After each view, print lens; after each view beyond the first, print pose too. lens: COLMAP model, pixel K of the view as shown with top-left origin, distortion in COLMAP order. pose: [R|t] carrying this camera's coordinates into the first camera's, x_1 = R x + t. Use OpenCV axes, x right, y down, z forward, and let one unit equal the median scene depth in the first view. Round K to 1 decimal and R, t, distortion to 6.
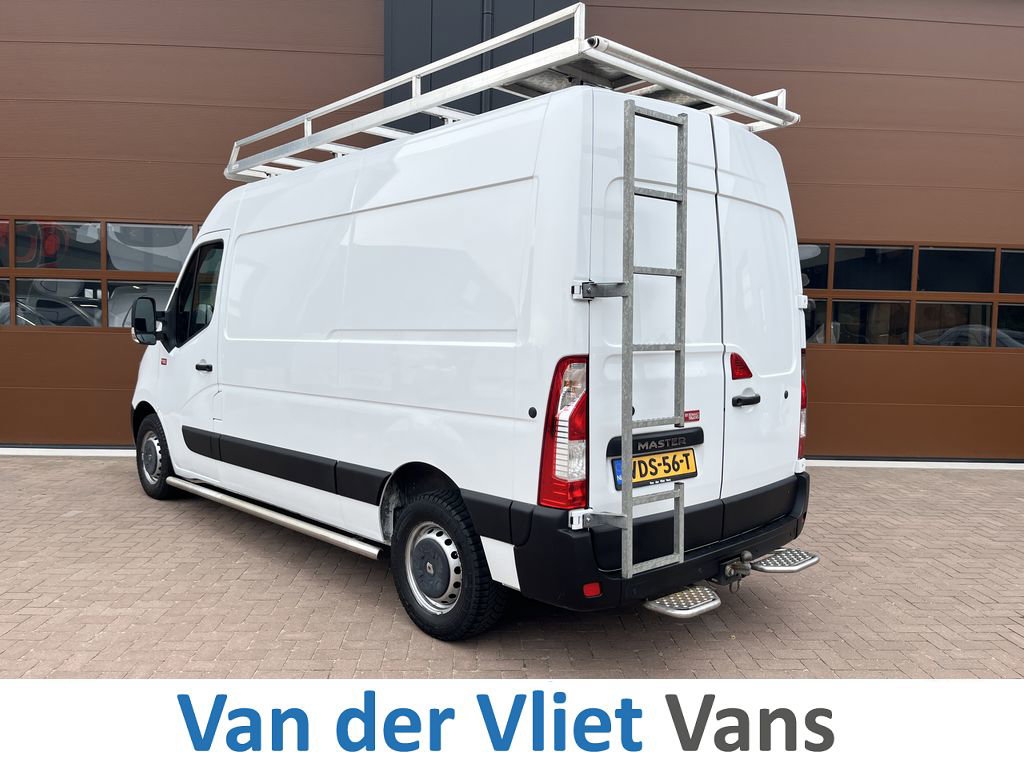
lens RADIAL K [[806.5, 0, 520.9], [0, 806.5, 384.1], [0, 0, 1]] dist [0.033896, -0.038356]
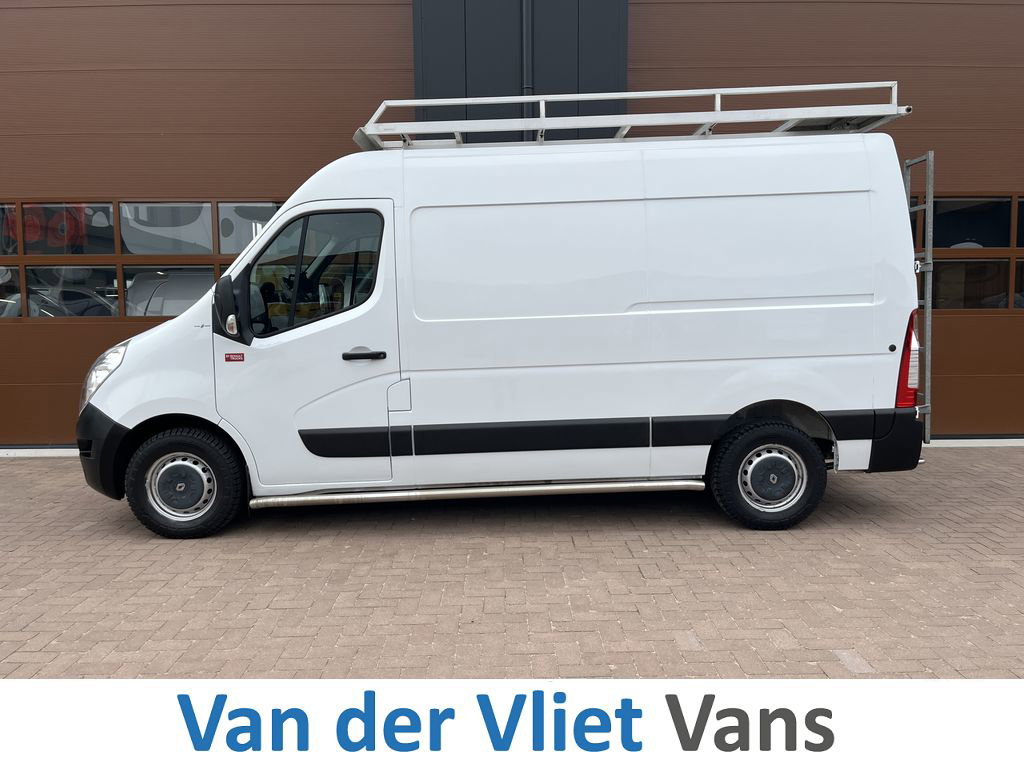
lens RADIAL K [[806.5, 0, 528.8], [0, 806.5, 386.2], [0, 0, 1]] dist [0.033896, -0.038356]
pose [[0.999083, -0.028348, -0.032098, -0.044128], [0.029275, 0.999157, 0.028785, -0.007662], [0.031255, -0.029698, 0.999070, 0.177629]]
